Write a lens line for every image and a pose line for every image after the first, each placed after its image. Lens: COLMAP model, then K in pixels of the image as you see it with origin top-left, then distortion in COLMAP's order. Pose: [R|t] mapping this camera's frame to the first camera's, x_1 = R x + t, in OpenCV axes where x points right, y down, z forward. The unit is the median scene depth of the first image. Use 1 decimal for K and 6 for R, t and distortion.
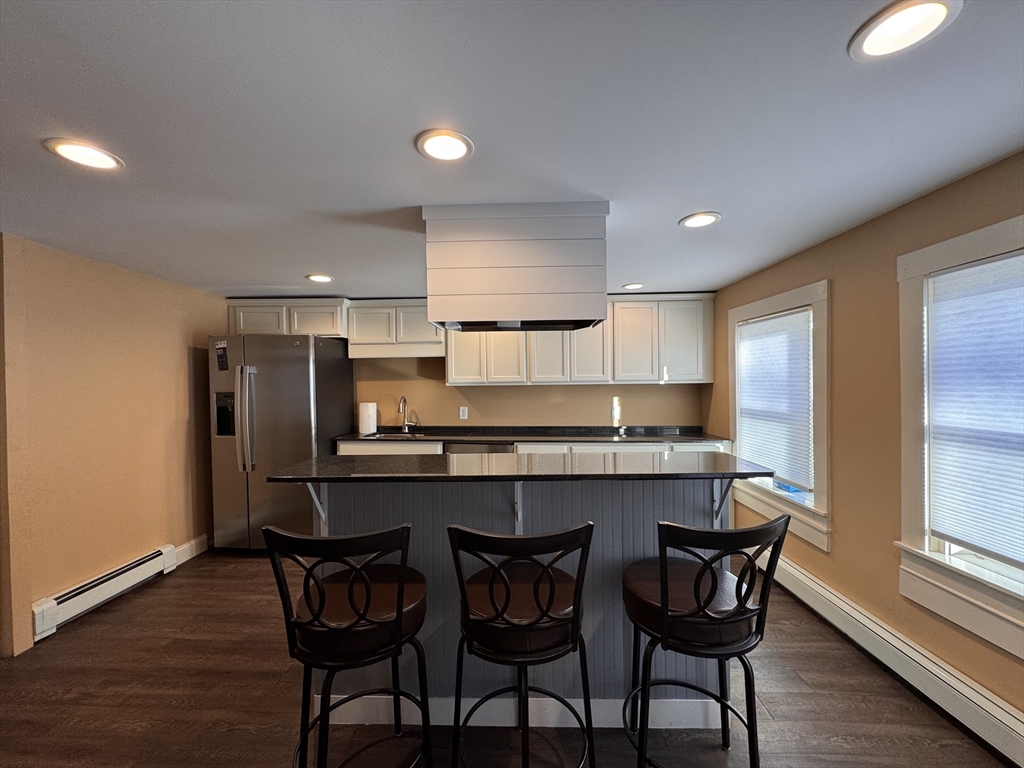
lens RADIAL K [[407.7, 0, 512.0], [0, 407.7, 384.0], [0, 0, 1]] dist [-0.002054, 0.000232]
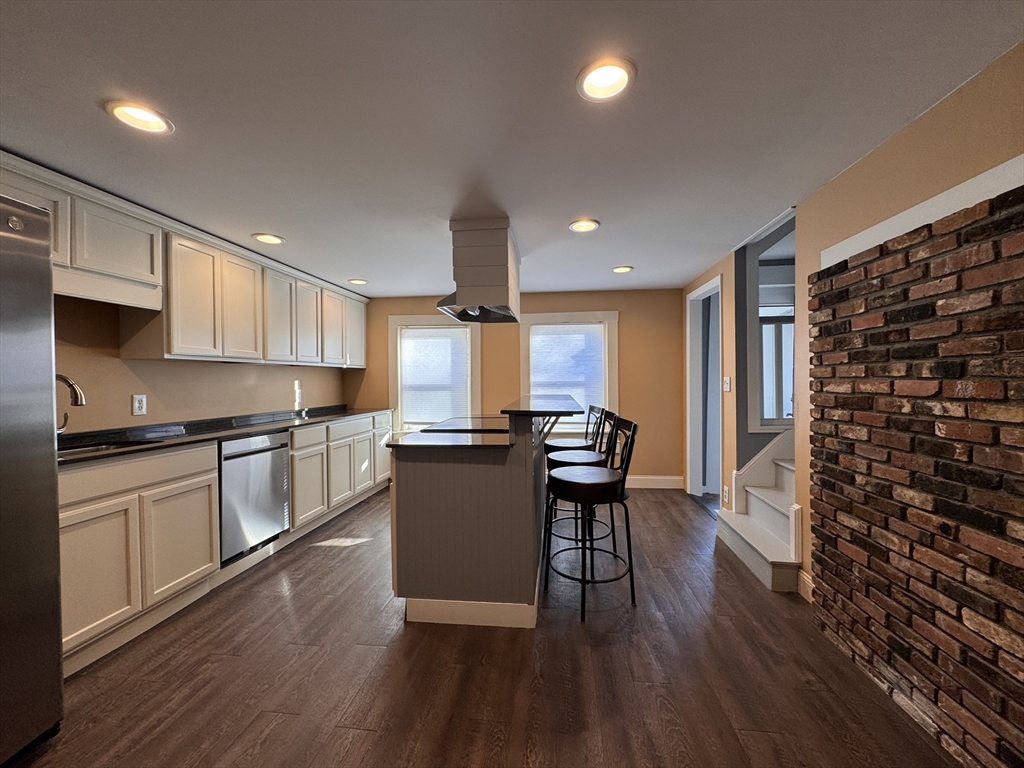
lens RADIAL K [[407.7, 0, 512.0], [0, 407.7, 384.0], [0, 0, 1]] dist [-0.002054, 0.000232]
pose [[0.082167, -0.003071, 0.996614, -0.746211], [0.014134, 0.999898, 0.001915, 0.050524], [-0.996518, 0.013929, 0.082202, 0.423685]]
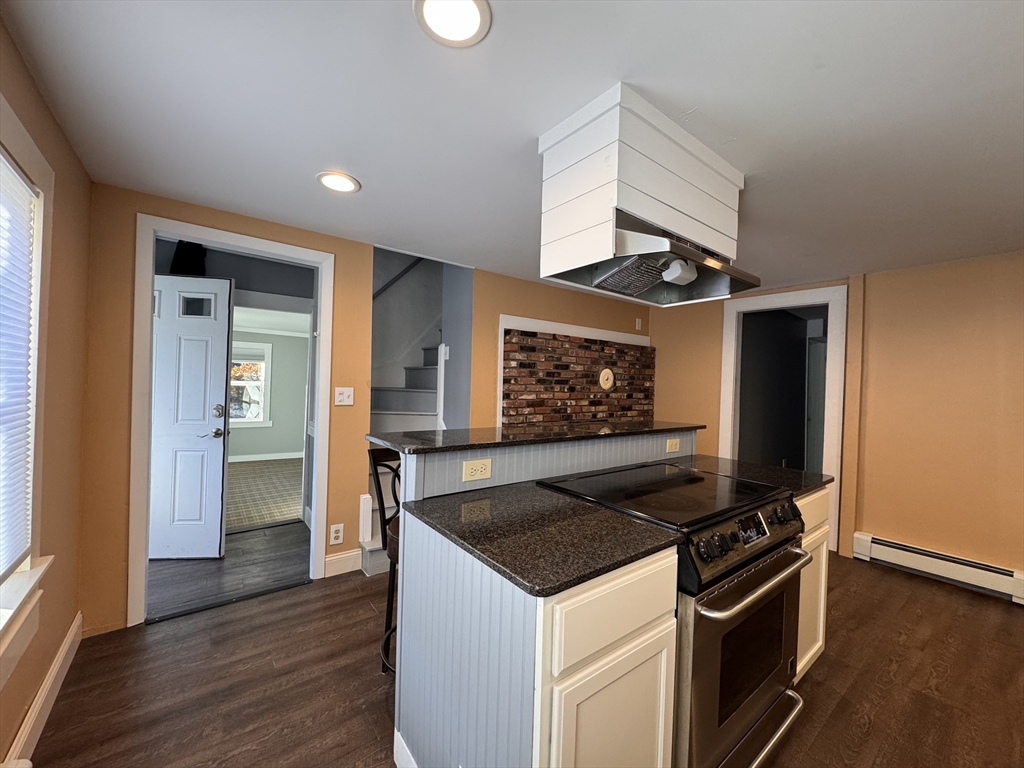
lens RADIAL K [[407.7, 0, 512.0], [0, 407.7, 384.0], [0, 0, 1]] dist [-0.002054, 0.000232]
pose [[-0.774774, -0.009457, -0.632168, 0.382576], [-0.022879, 0.999653, 0.013084, 0.021759], [0.631824, 0.024601, -0.774721, 0.767633]]
